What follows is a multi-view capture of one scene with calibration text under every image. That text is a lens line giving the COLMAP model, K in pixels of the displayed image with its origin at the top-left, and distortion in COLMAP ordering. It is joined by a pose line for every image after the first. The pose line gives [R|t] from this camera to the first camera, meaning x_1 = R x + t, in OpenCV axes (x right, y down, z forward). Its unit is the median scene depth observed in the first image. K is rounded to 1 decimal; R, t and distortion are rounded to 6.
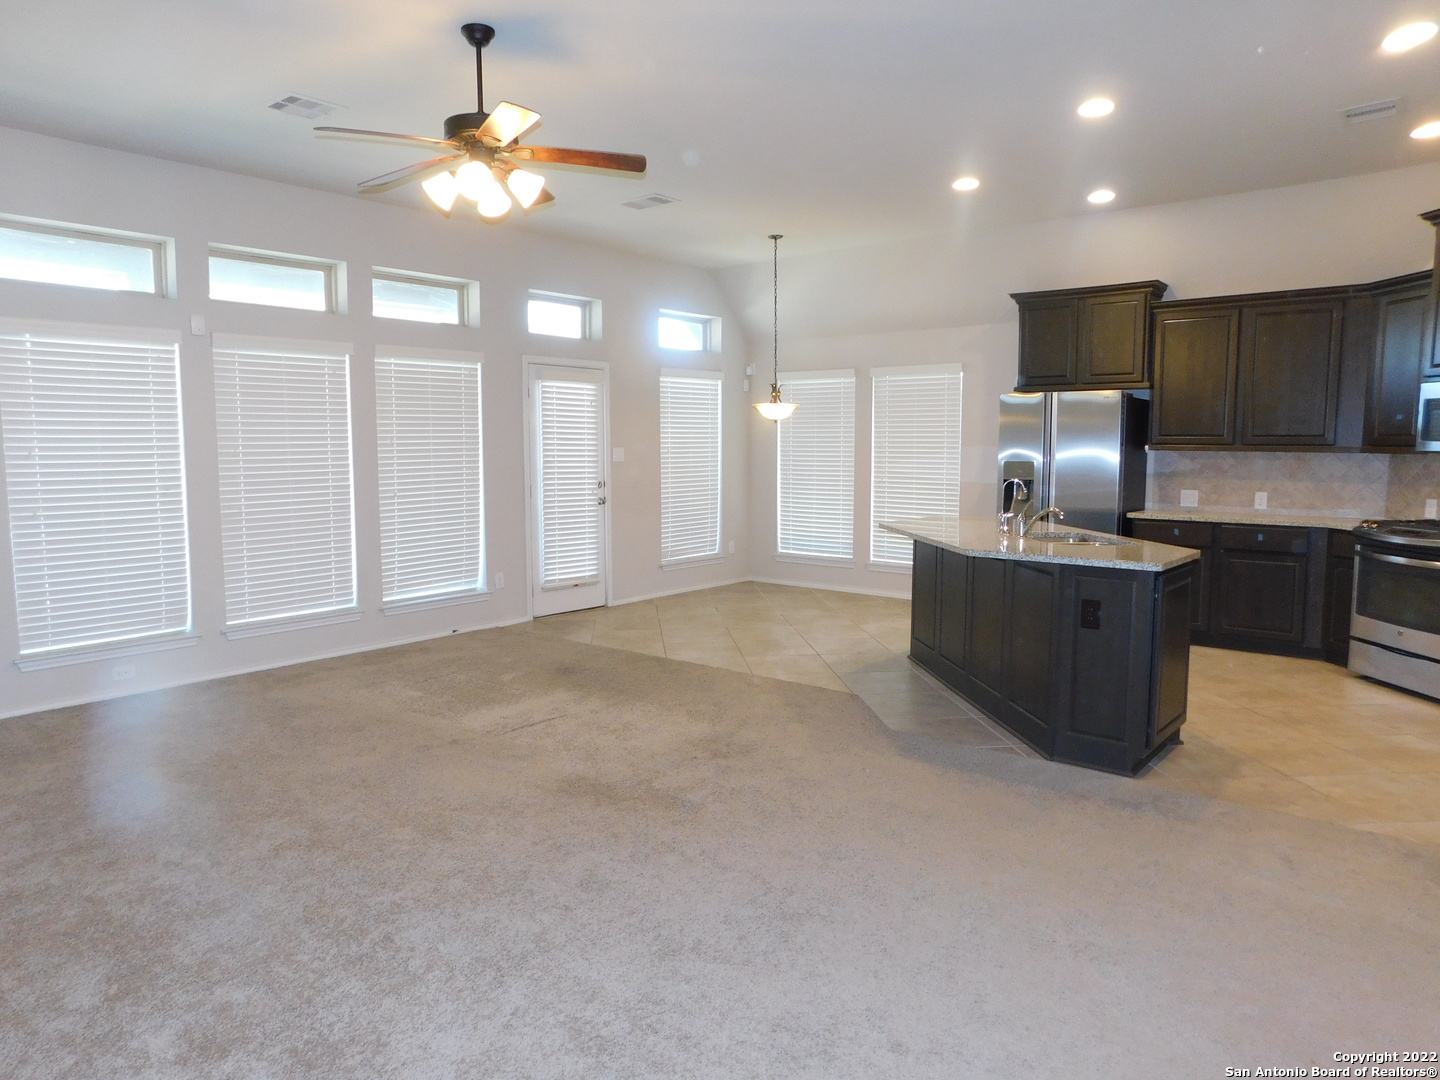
lens RADIAL K [[972.7, 0, 720.0], [0, 972.7, 540.0], [0, 0, 1]] dist [-0.071758, 0.077179]
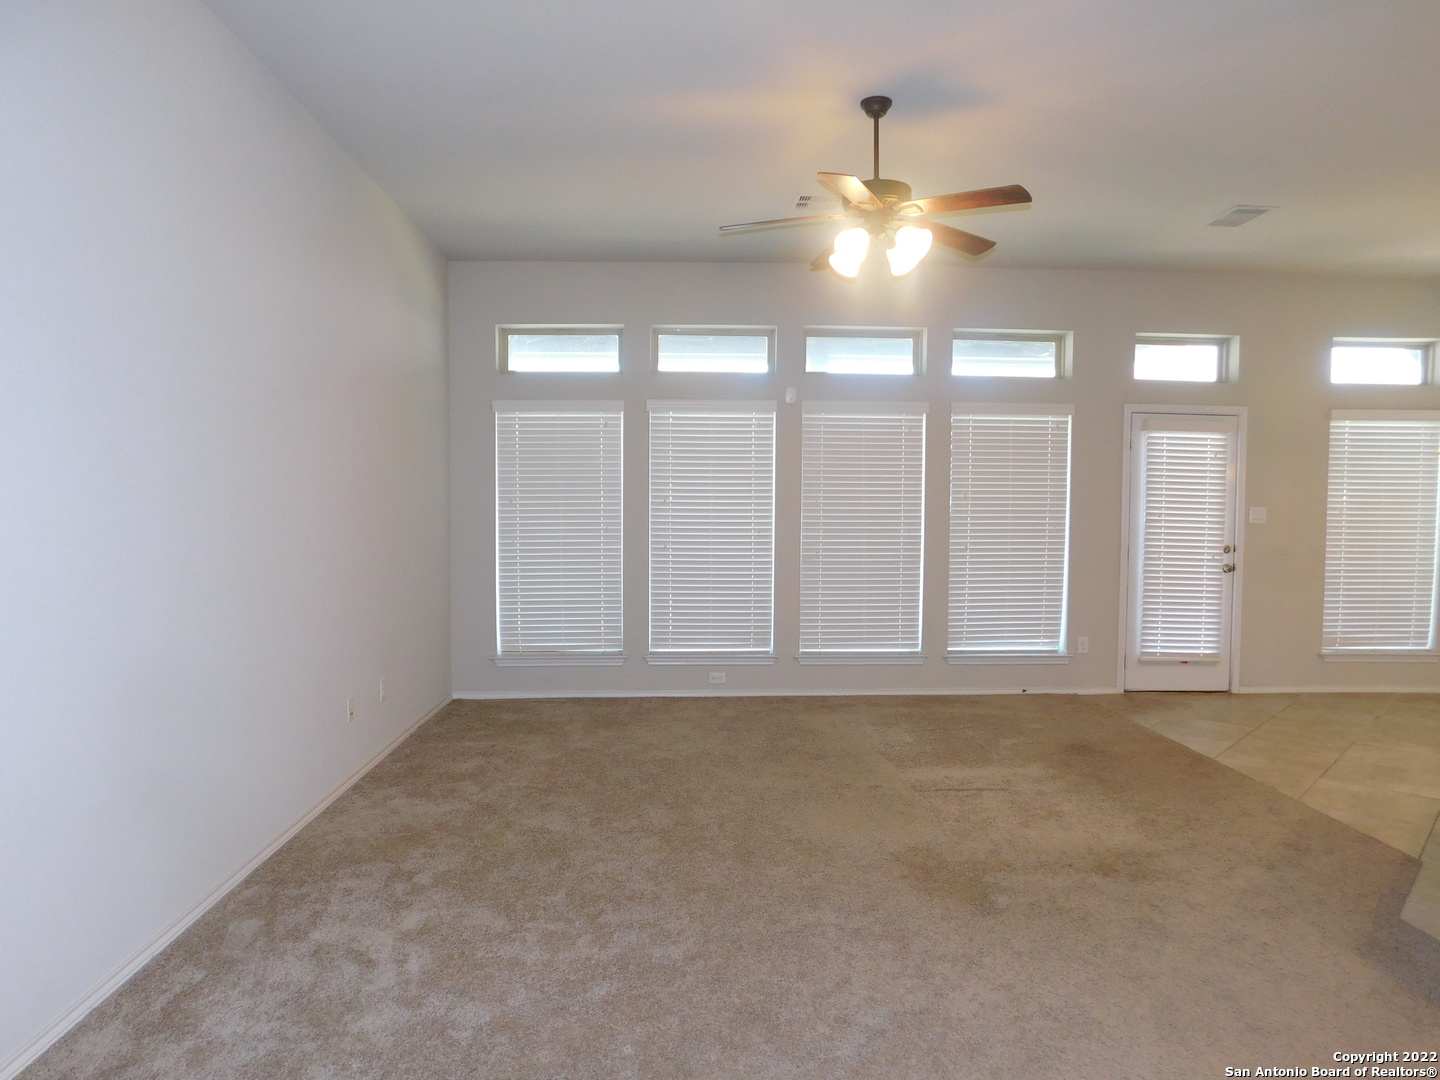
lens RADIAL K [[972.7, 0, 720.0], [0, 972.7, 540.0], [0, 0, 1]] dist [-0.071758, 0.077179]
pose [[0.667331, 0.041211, -0.743620, 0.236727], [-0.085482, 0.996107, -0.021509, -0.009780], [0.739839, 0.077920, 0.668256, 0.113978]]
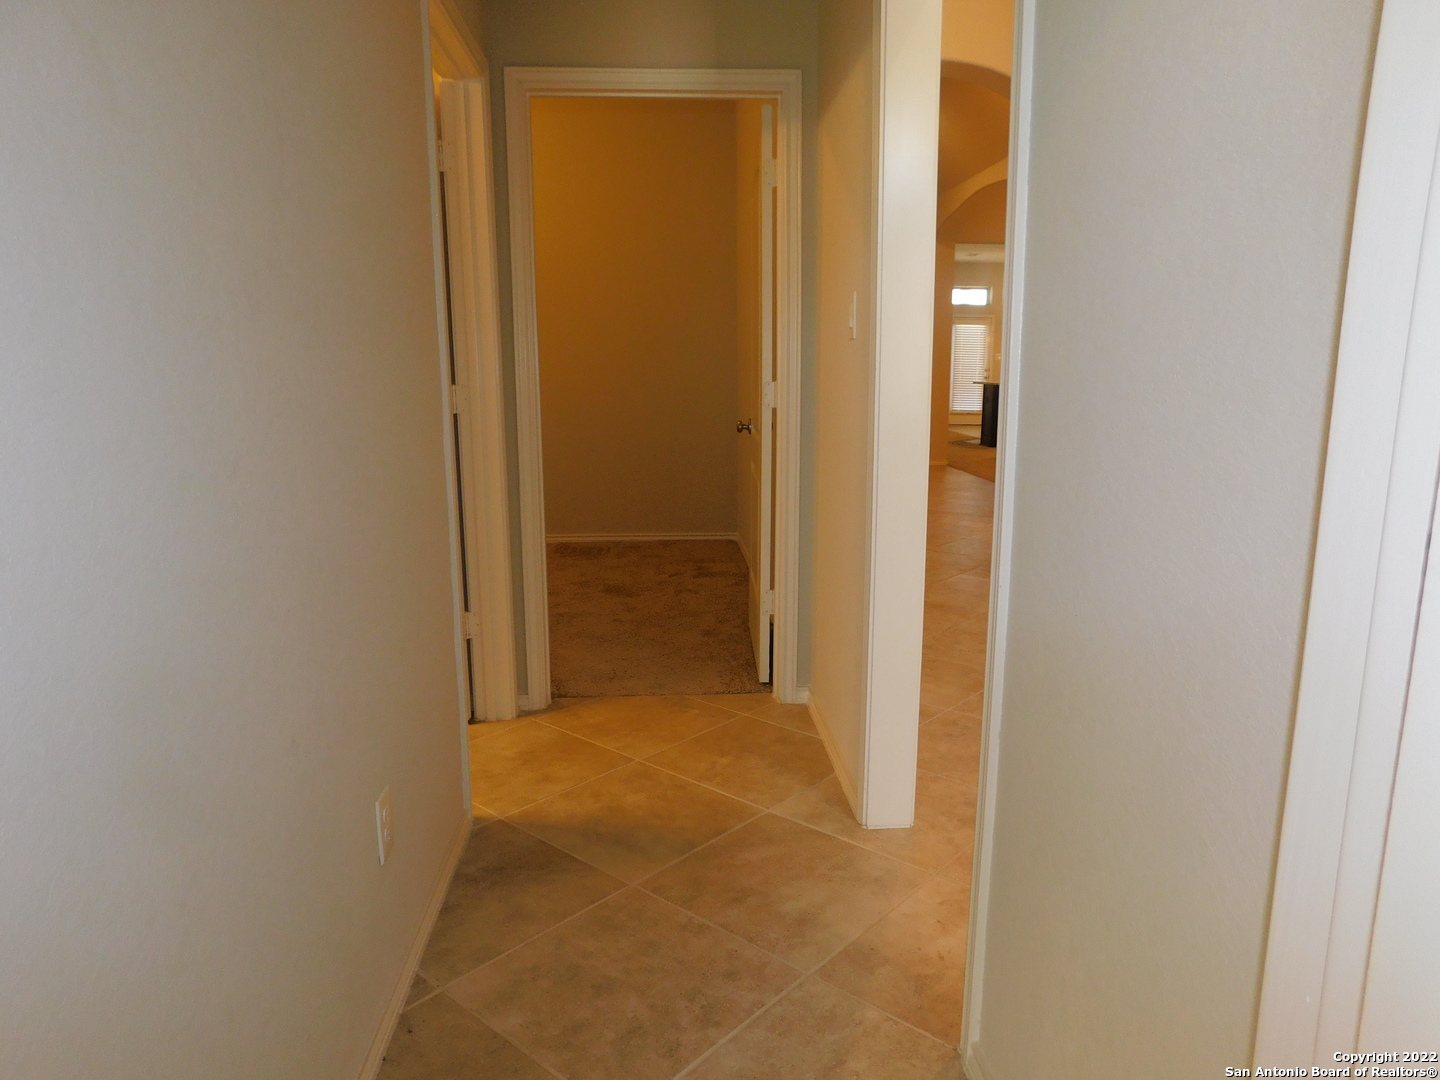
lens RADIAL K [[959.5, 0, 724.6], [0, 959.5, 570.6], [0, 0, 1]] dist [-0.094507, 0.072310]
pose [[0.643540, 0.148641, -0.750841, 1.383313], [-0.082458, 0.988717, 0.125058, 0.203241], [0.760958, -0.018567, 0.648535, -1.028782]]
